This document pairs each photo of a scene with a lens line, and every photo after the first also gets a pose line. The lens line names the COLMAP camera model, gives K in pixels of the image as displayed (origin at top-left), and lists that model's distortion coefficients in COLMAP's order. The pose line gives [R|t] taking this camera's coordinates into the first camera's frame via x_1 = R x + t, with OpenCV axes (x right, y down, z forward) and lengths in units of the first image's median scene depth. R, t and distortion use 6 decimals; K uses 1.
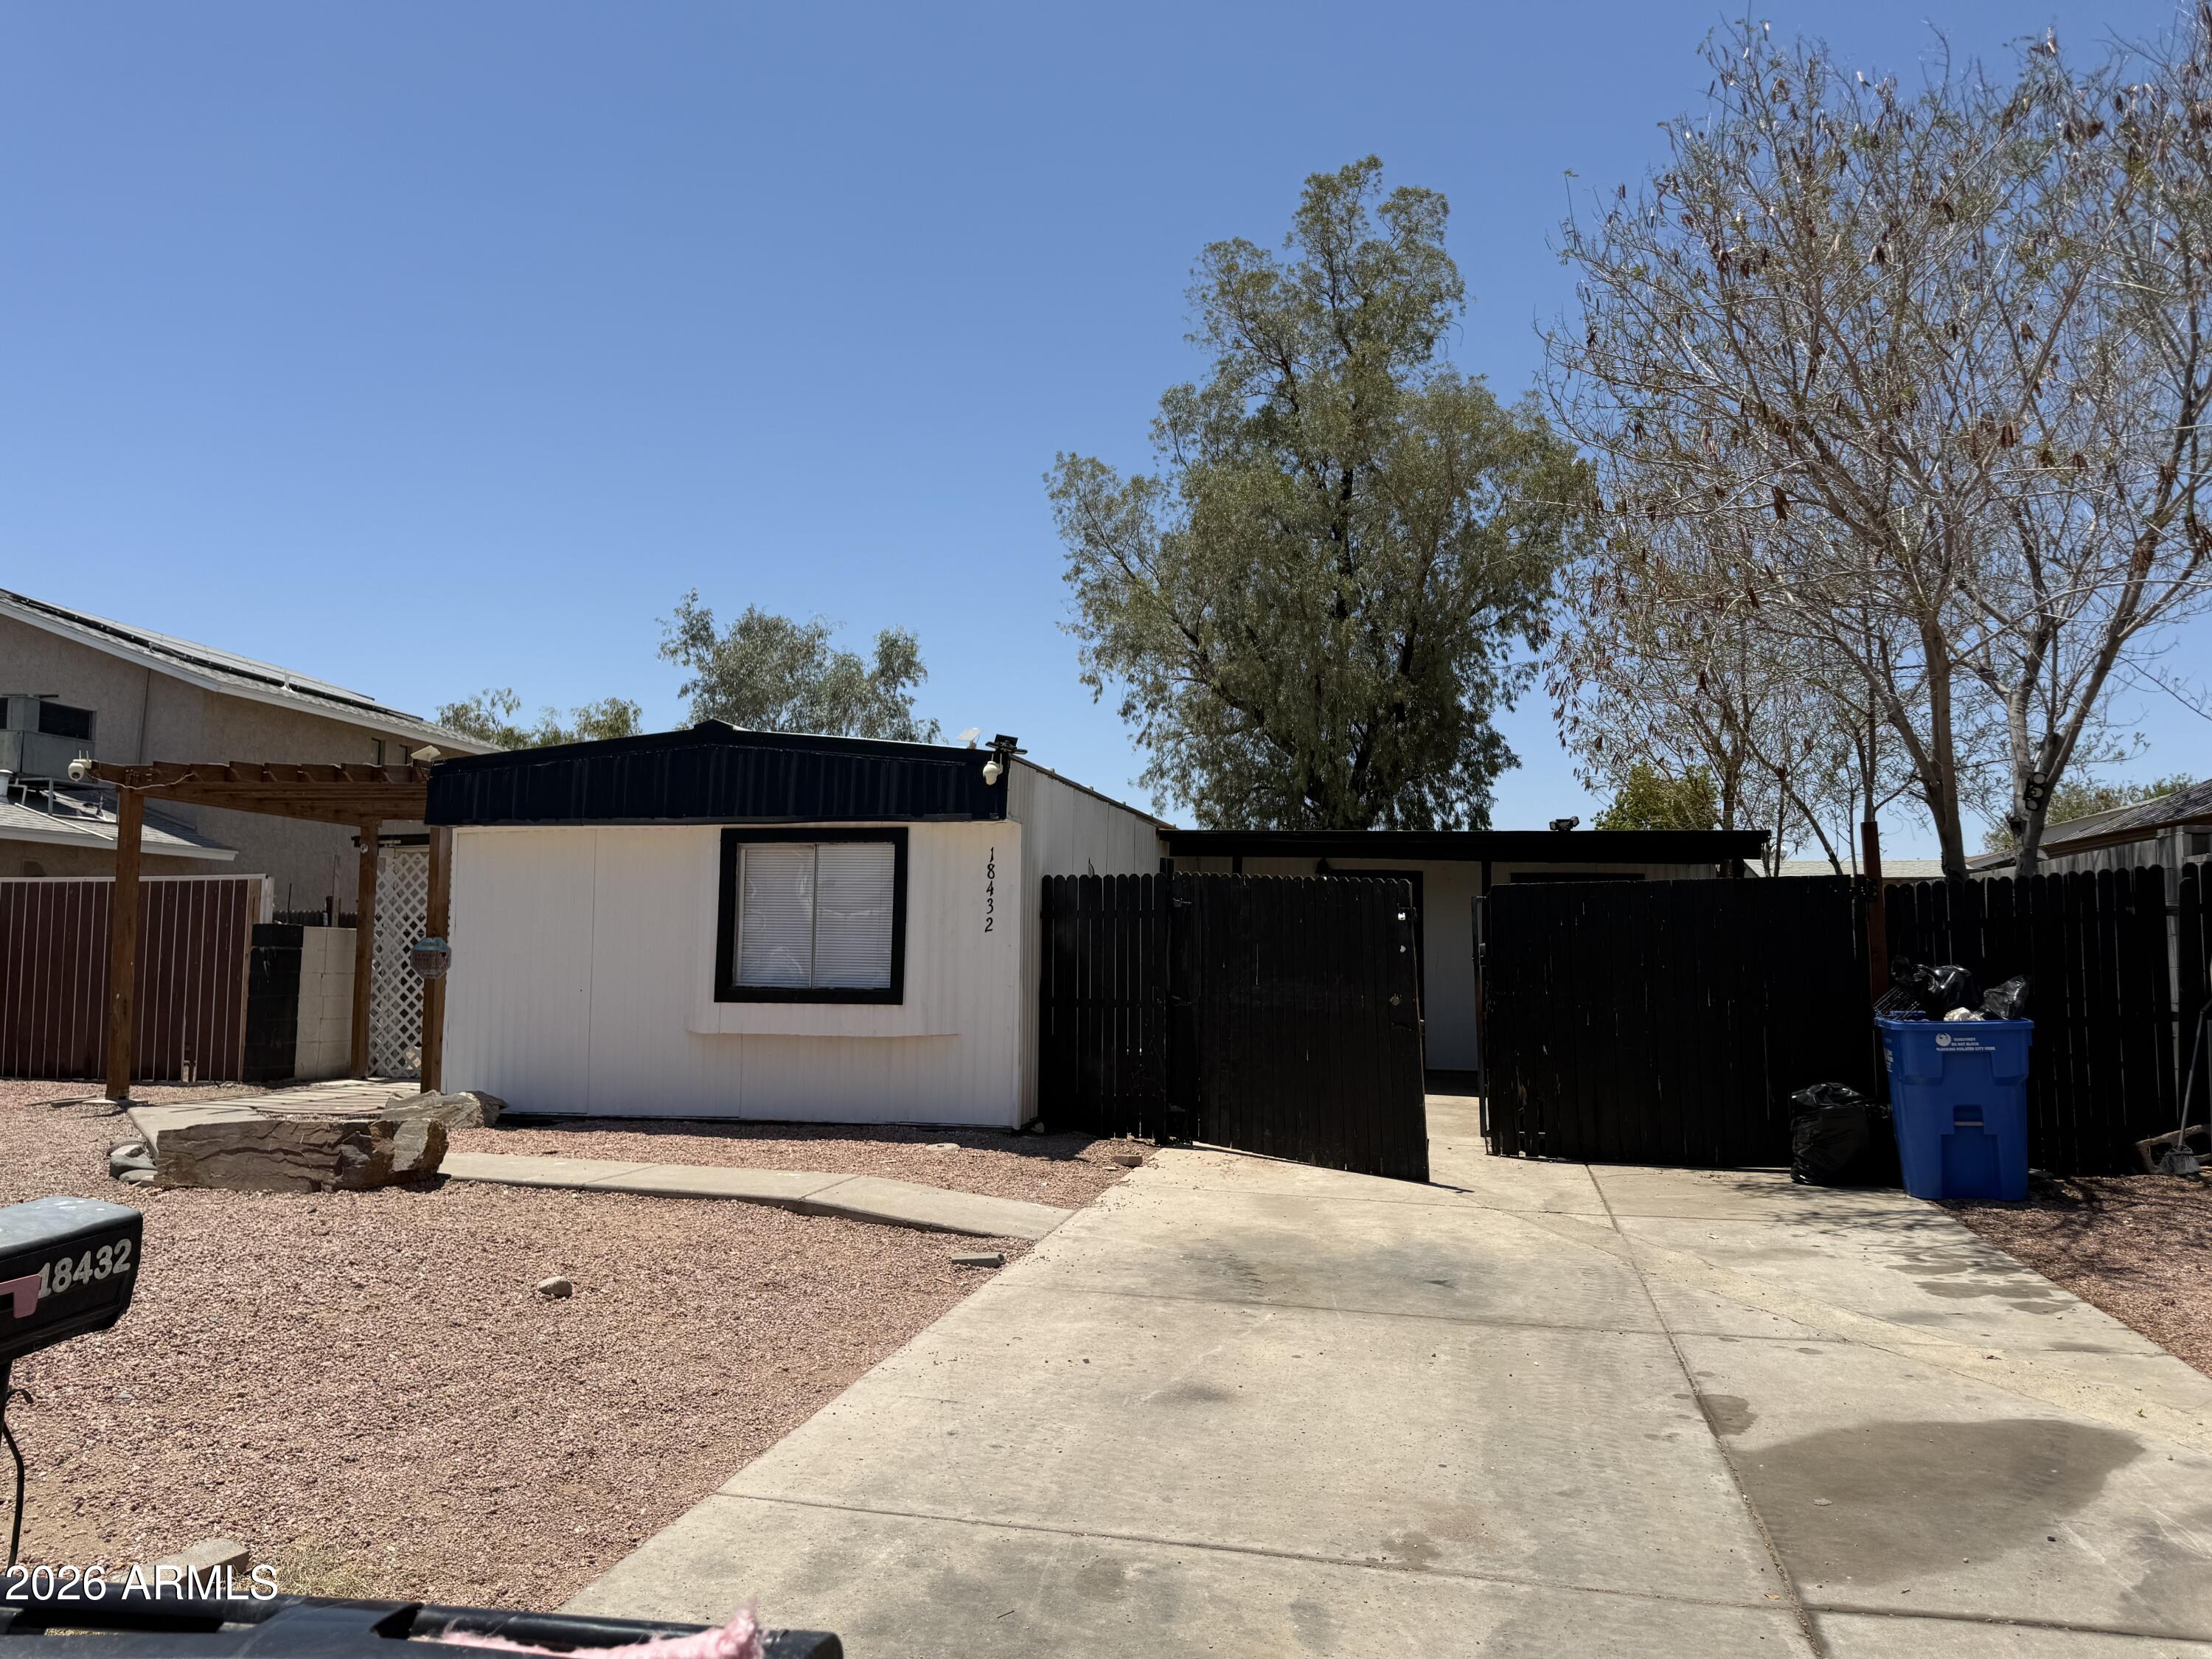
lens RADIAL K [[1575.7, 0, 1121.1], [0, 1575.7, 816.8], [0, 0, 1]] dist [0.043471, -0.056034]
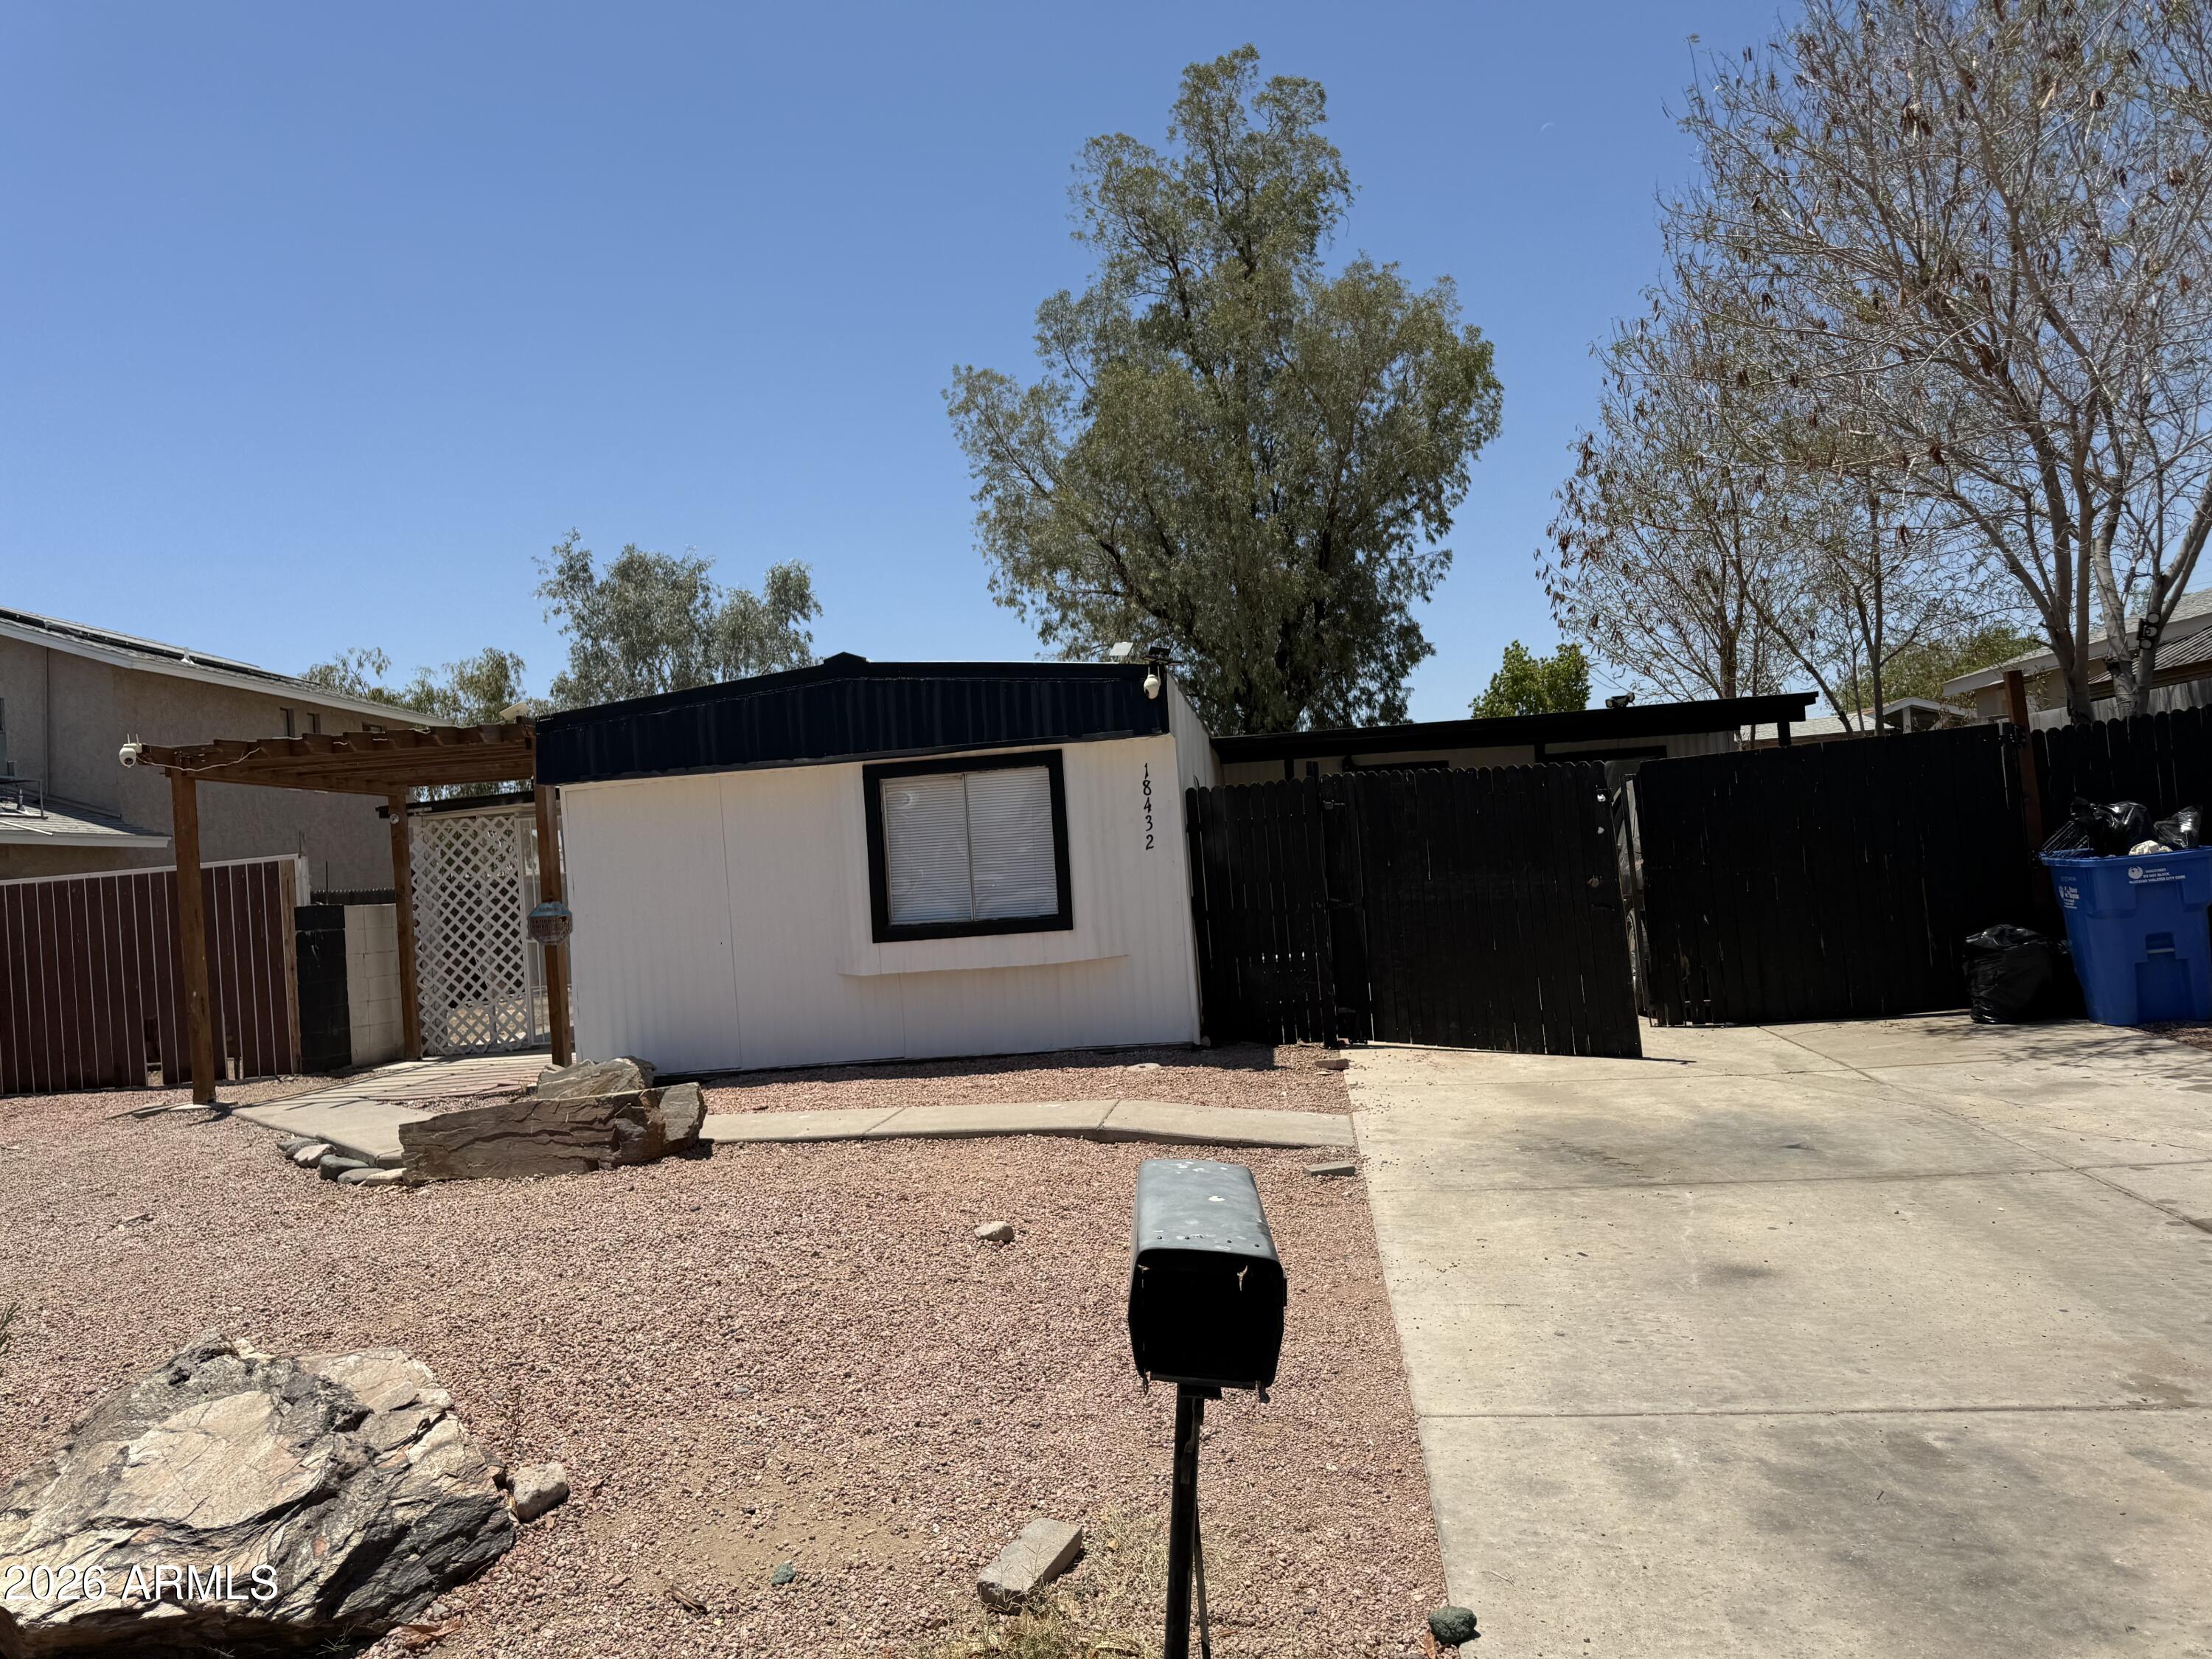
lens RADIAL K [[1575.7, 0, 1099.3], [0, 1575.7, 814.3], [0, 0, 1]] dist [0.043471, -0.056034]
pose [[0.992374, -0.079137, 0.094507, -0.203825], [0.074250, 0.995768, 0.054162, -0.003889], [-0.098394, -0.046732, 0.994050, 0.026620]]
